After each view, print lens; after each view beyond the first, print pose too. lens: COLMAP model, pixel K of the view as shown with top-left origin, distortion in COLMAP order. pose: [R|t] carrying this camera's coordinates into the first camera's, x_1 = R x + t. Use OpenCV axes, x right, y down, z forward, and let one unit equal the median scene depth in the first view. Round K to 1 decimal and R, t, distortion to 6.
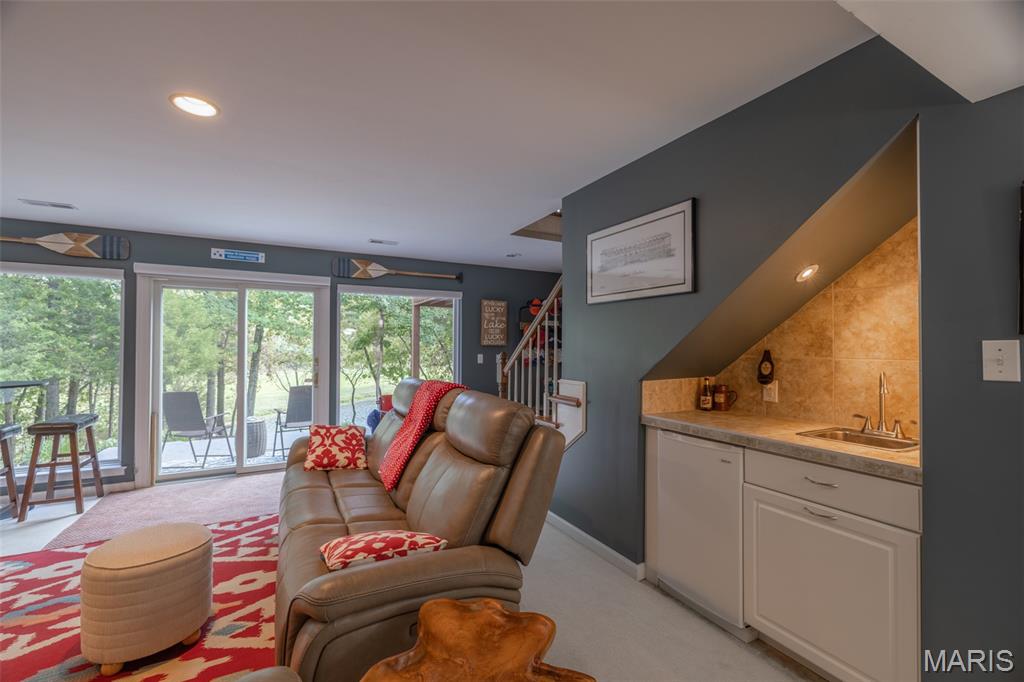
lens RADIAL K [[425.4, 0, 506.6], [0, 425.4, 342.3], [0, 0, 1]] dist [-0.002549, 0.000123]
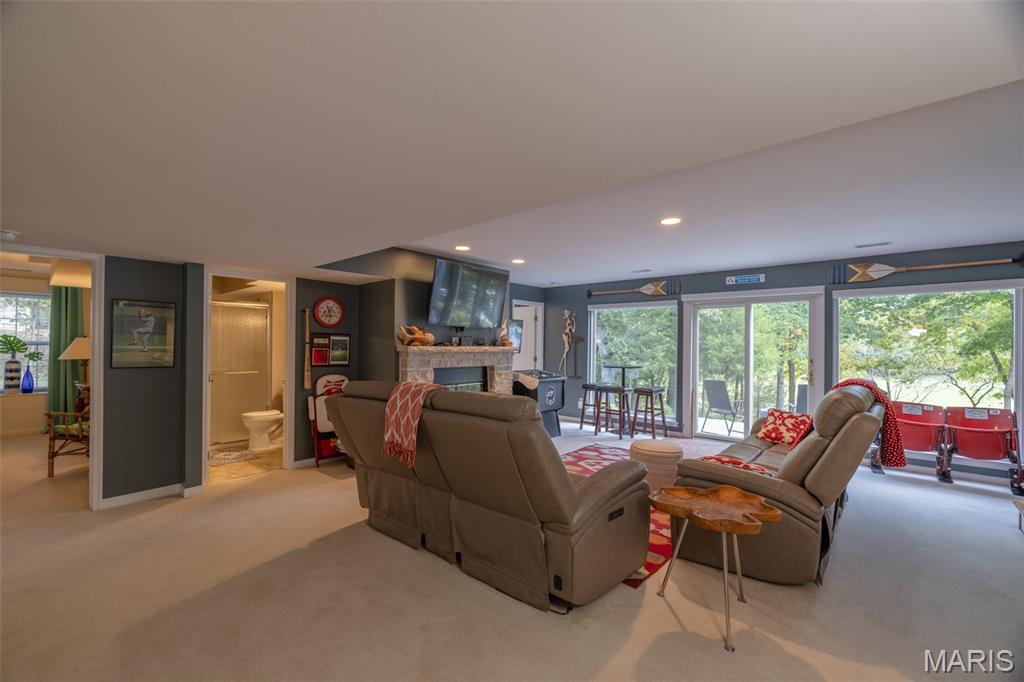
lens RADIAL K [[425.4, 0, 505.2], [0, 425.4, 340.3], [0, 0, 1]] dist [-0.002549, 0.000123]
pose [[0.347514, -0.010065, -0.937621, 0.457313], [-0.001860, 0.999933, -0.011423, 0.002478], [0.937673, 0.005714, 0.347472, -0.206526]]
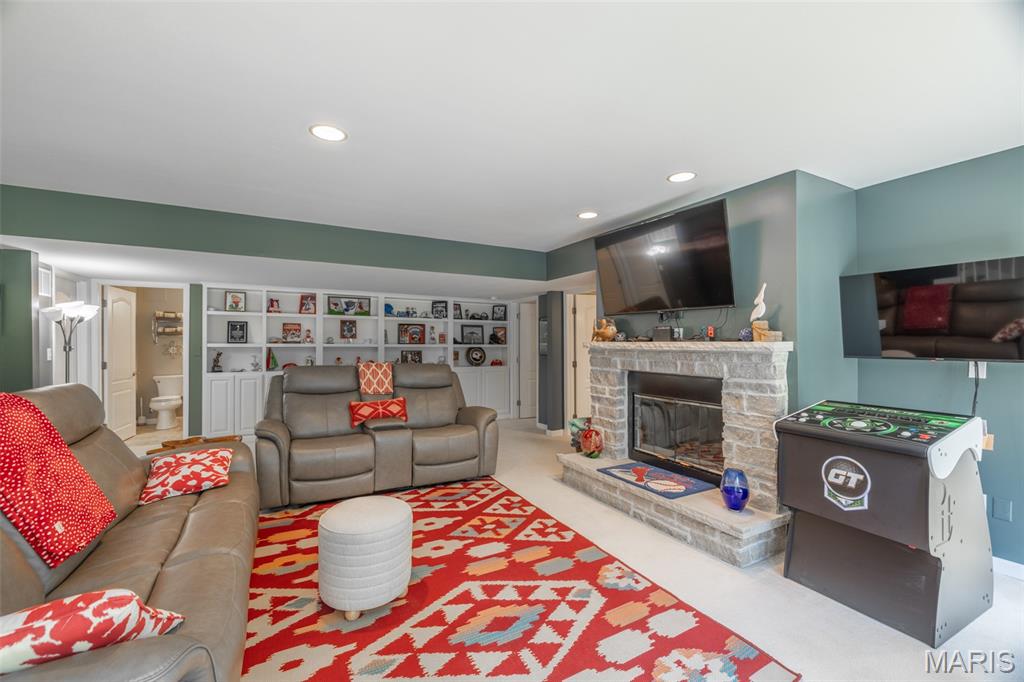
lens RADIAL K [[425.4, 0, 508.7], [0, 425.4, 342.6], [0, 0, 1]] dist [-0.002549, 0.000123]
pose [[-0.999876, 0.001557, -0.015665, -0.694622], [0.001637, 0.999986, -0.005075, 0.013255], [0.015657, -0.005100, -0.999864, 1.244626]]
